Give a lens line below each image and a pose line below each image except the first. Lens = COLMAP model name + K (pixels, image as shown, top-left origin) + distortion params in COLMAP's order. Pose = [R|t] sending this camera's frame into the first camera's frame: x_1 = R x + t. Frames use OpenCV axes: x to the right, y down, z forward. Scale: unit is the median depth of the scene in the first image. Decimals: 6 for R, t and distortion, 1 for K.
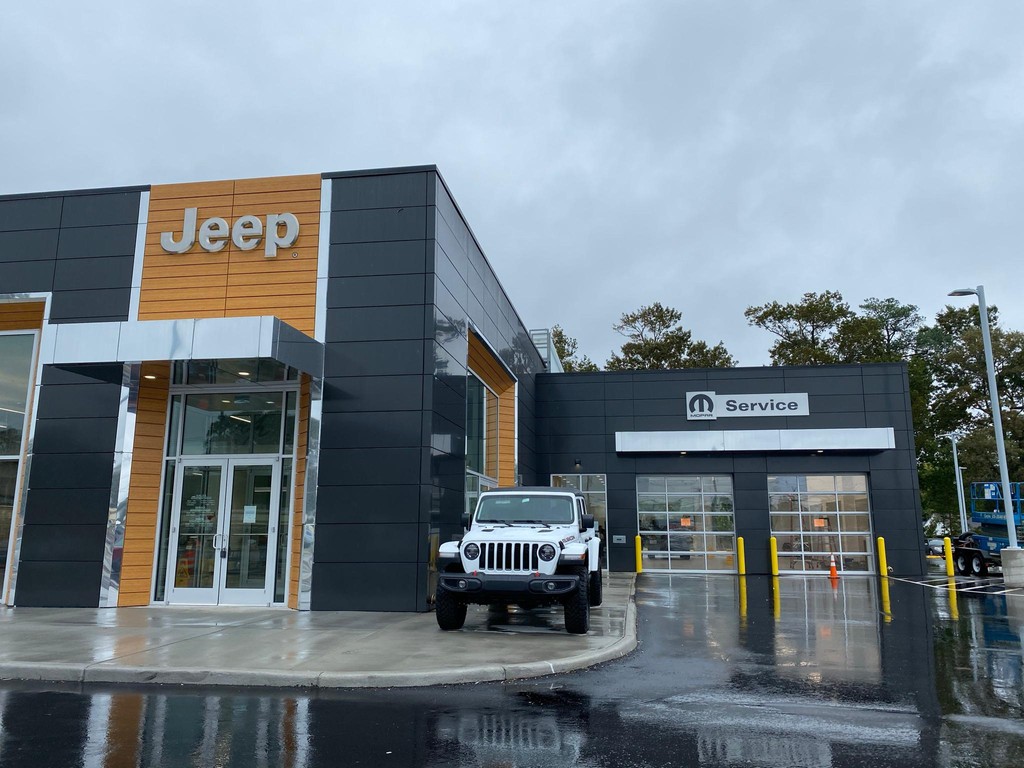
lens RADIAL K [[771.7, 0, 508.7], [0, 771.7, 386.8], [0, 0, 1]] dist [0.110106, -0.195201]
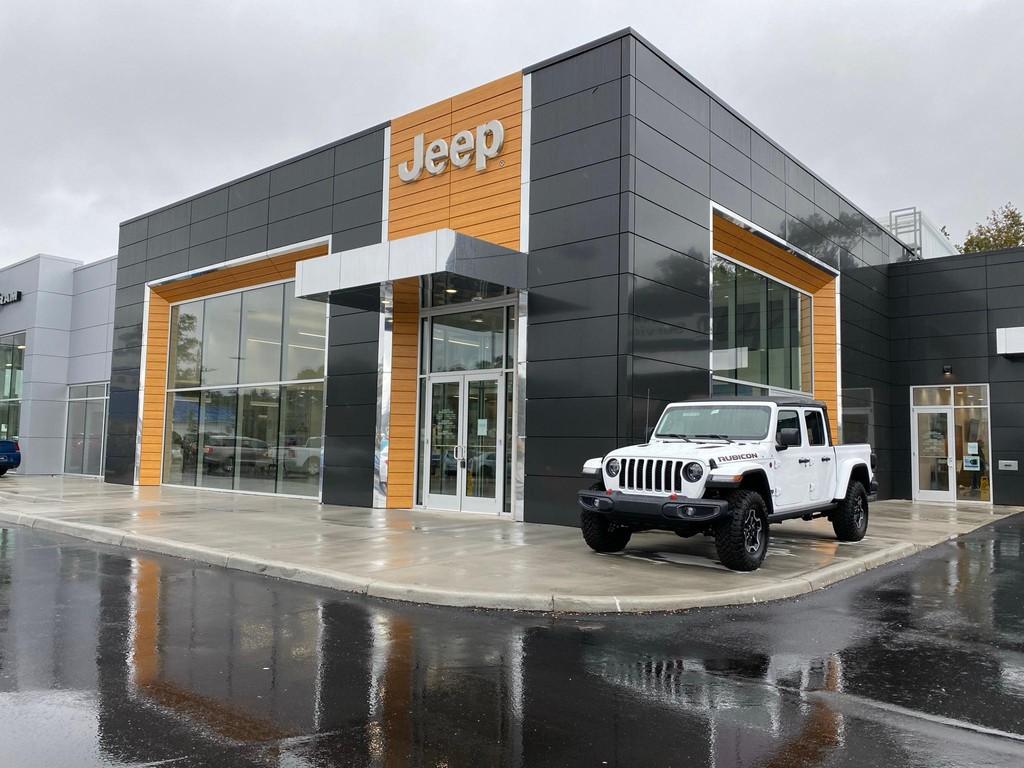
lens RADIAL K [[771.7, 0, 508.7], [0, 771.7, 386.8], [0, 0, 1]] dist [0.110106, -0.195201]
pose [[0.858597, -0.025849, -0.511998, 0.223950], [0.076813, 0.993940, 0.078633, 0.032001], [0.506863, -0.106842, 0.855380, 0.148967]]
